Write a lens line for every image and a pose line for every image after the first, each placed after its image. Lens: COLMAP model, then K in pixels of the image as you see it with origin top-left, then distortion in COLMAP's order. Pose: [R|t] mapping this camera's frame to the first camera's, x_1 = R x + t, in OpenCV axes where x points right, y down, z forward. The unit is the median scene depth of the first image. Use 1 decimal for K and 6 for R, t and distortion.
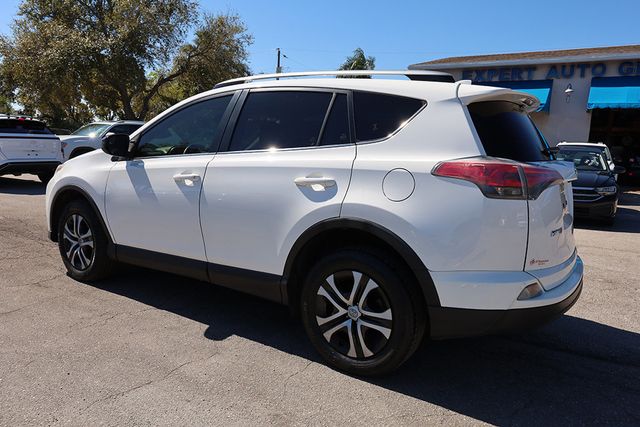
lens RADIAL K [[444.2, 0, 332.4], [0, 444.2, 211.9], [0, 0, 1]] dist [0.000980, -0.008301]
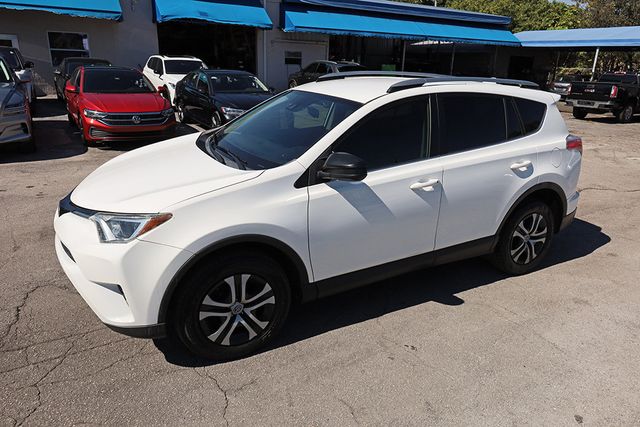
lens RADIAL K [[444.2, 0, 323.5], [0, 444.2, 208.6], [0, 0, 1]] dist [0.000980, -0.008301]
pose [[0.488849, -0.302509, 0.818239, -1.558460], [0.116034, 0.952164, 0.282699, -0.410679], [-0.864617, -0.043254, 0.500566, 0.791640]]
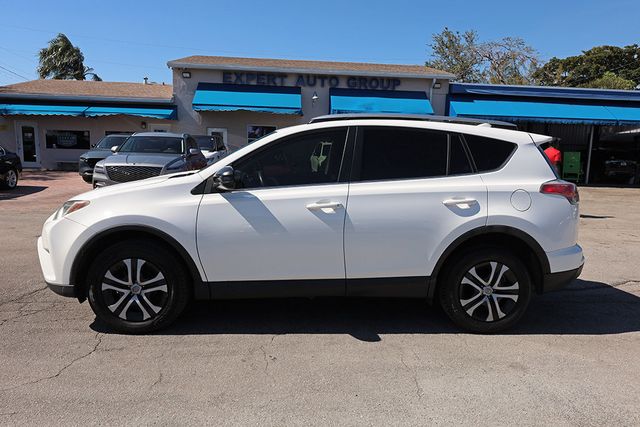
lens RADIAL K [[444.2, 0, 320.2], [0, 444.2, 213.4], [0, 0, 1]] dist [0.000980, -0.008301]
pose [[0.816812, -0.101606, 0.567886, -1.126920], [0.091216, 0.994732, 0.046778, -0.131801], [-0.569647, 0.013591, 0.821777, 0.118940]]
